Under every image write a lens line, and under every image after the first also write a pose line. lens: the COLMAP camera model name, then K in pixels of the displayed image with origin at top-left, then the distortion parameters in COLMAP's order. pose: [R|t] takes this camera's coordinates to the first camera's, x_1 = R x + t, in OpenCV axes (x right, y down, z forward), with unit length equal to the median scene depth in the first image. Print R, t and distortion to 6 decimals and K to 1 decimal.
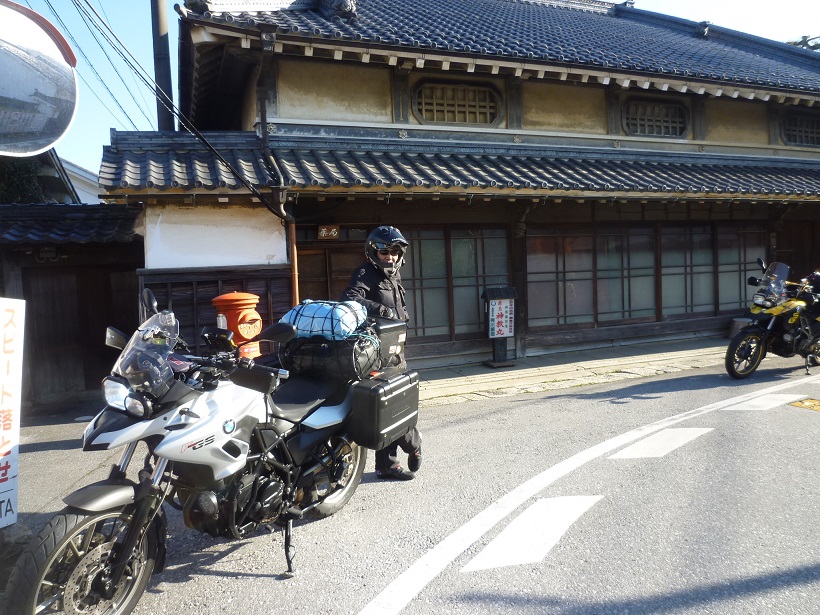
lens RADIAL K [[605.4, 0, 410.0], [0, 605.4, 307.5], [0, 0, 1]] dist [-0.038435, -0.000861]
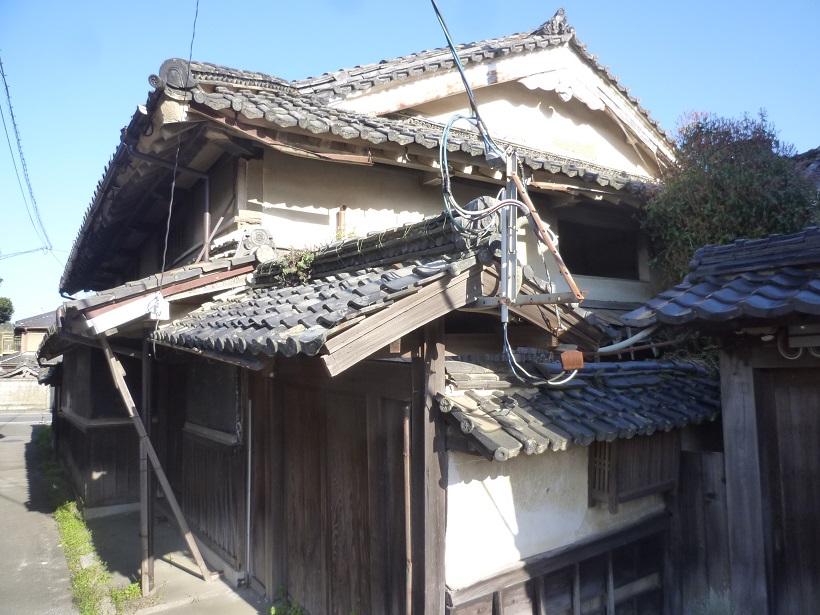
lens RADIAL K [[605.4, 0, 410.0], [0, 605.4, 307.5], [0, 0, 1]] dist [-0.038435, -0.000861]
pose [[0.345980, -0.068619, -0.935729, -0.239356], [-0.055678, 0.994063, -0.093484, -0.045794], [0.936589, 0.084443, 0.340105, 0.466601]]
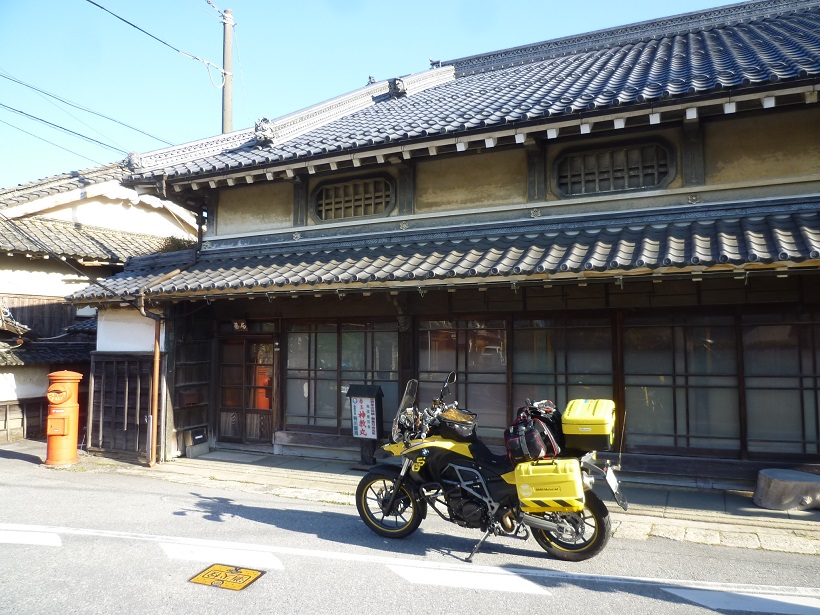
lens RADIAL K [[647.3, 0, 409.4], [0, 647.3, 321.9], [0, 0, 1]] dist [-0.056790, 0.002832]
pose [[0.675894, 0.001642, -0.736997, 0.927740], [-0.080766, 0.994140, -0.071855, -0.062689], [0.732560, 0.108091, 0.672066, 0.360290]]
